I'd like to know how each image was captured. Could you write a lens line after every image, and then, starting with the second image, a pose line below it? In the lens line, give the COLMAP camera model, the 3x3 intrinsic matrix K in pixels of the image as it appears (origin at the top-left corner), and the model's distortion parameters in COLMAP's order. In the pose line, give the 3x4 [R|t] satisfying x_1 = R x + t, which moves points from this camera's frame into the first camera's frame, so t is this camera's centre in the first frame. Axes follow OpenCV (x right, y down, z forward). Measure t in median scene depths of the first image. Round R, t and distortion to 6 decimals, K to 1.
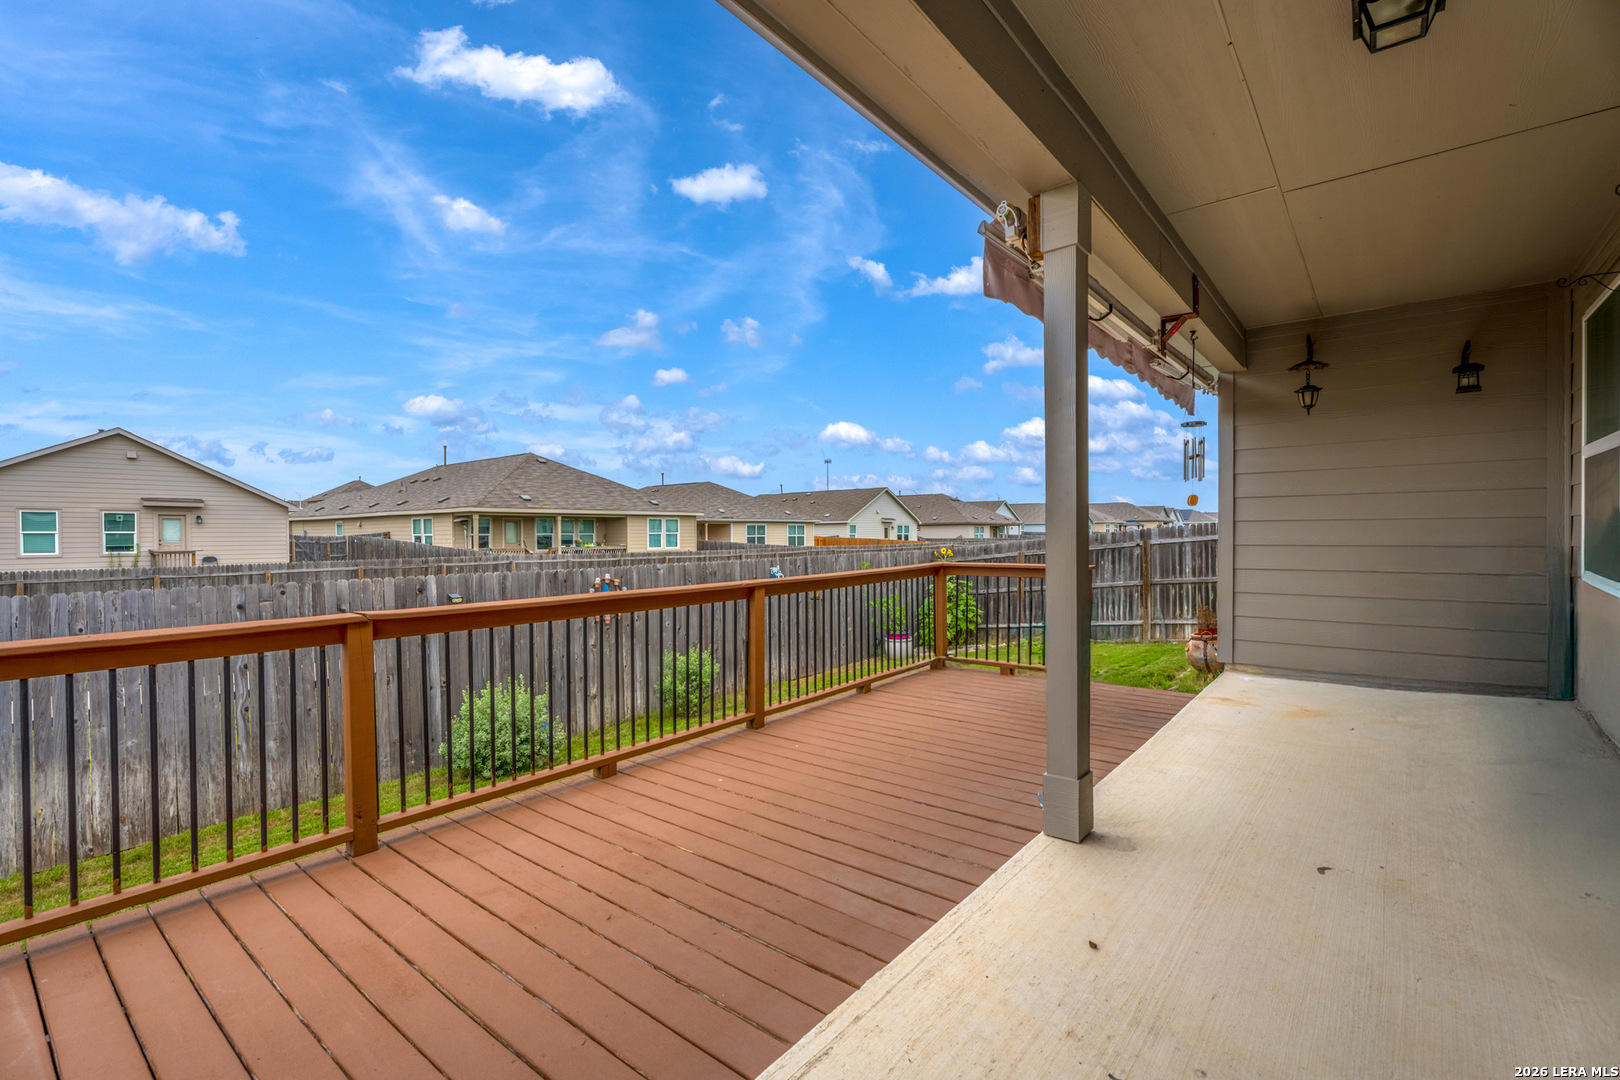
lens RADIAL K [[729.1, 0, 796.3], [0, 729.1, 538.4], [0, 0, 1]] dist [0.002110, 0.000288]
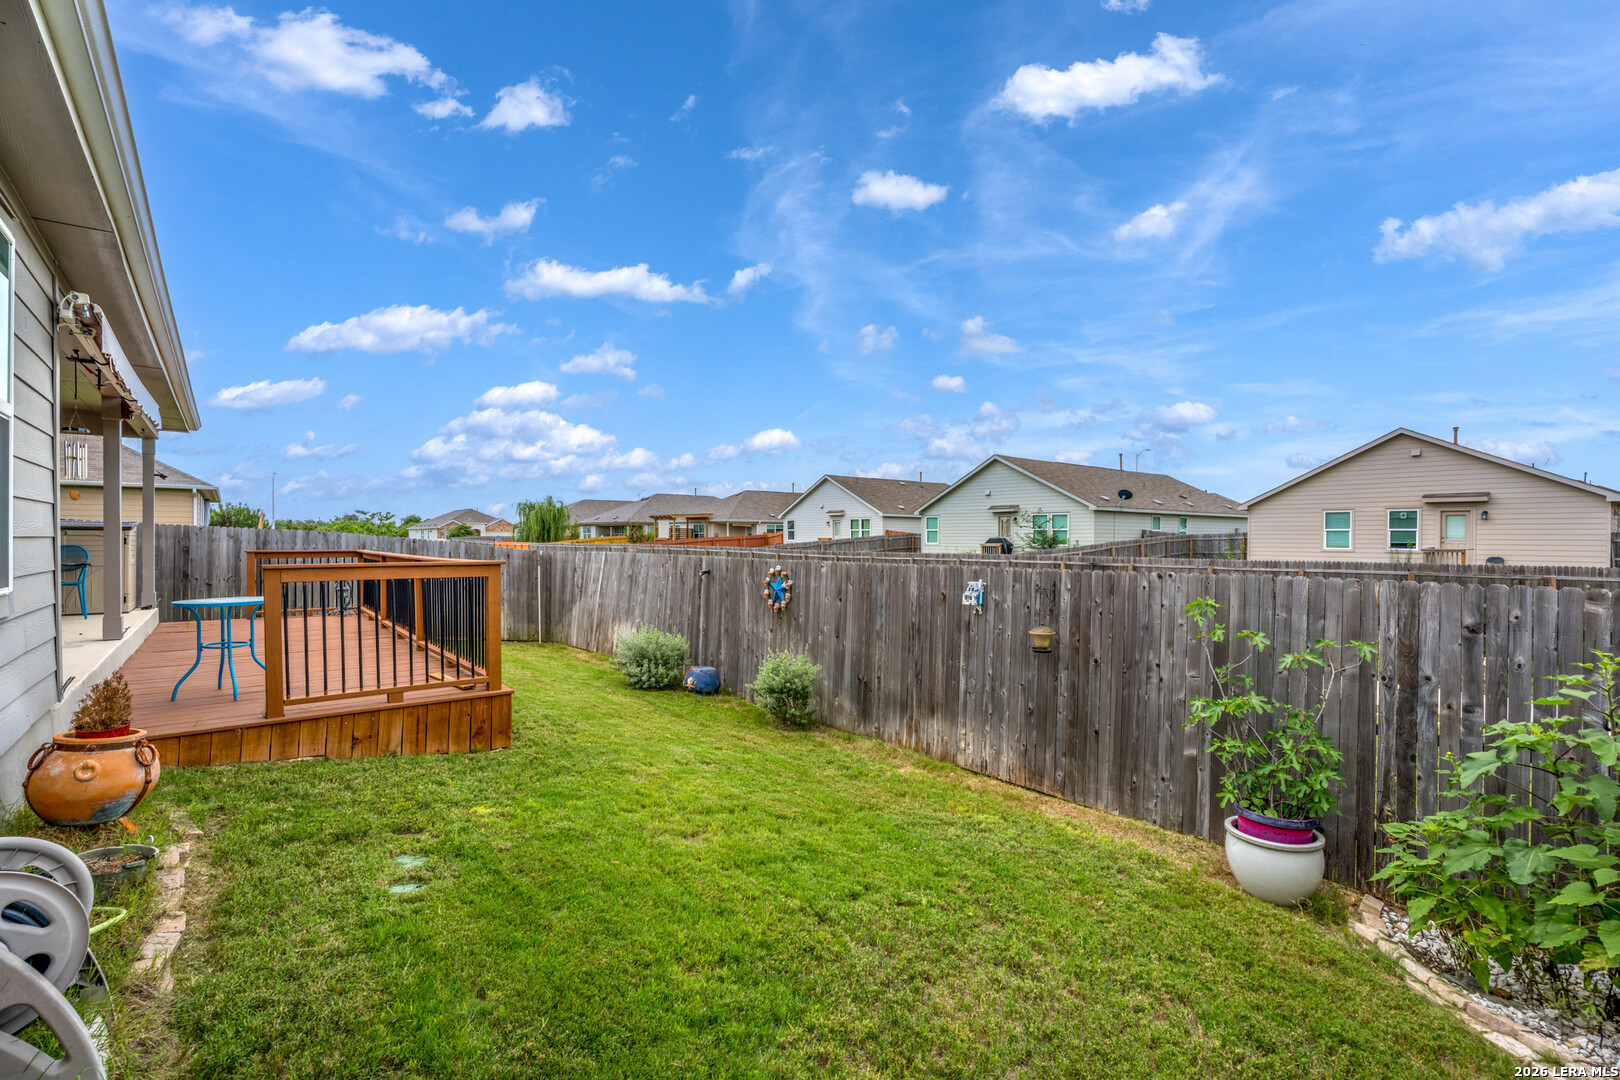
lens RADIAL K [[729.1, 0, 795.7], [0, 729.1, 550.3], [0, 0, 1]] dist [0.002110, 0.000288]
pose [[-0.209611, 0.024323, -0.977482, 0.265639], [-0.004312, 0.999658, 0.025799, -0.001746], [0.977775, 0.009623, -0.209435, 0.376368]]
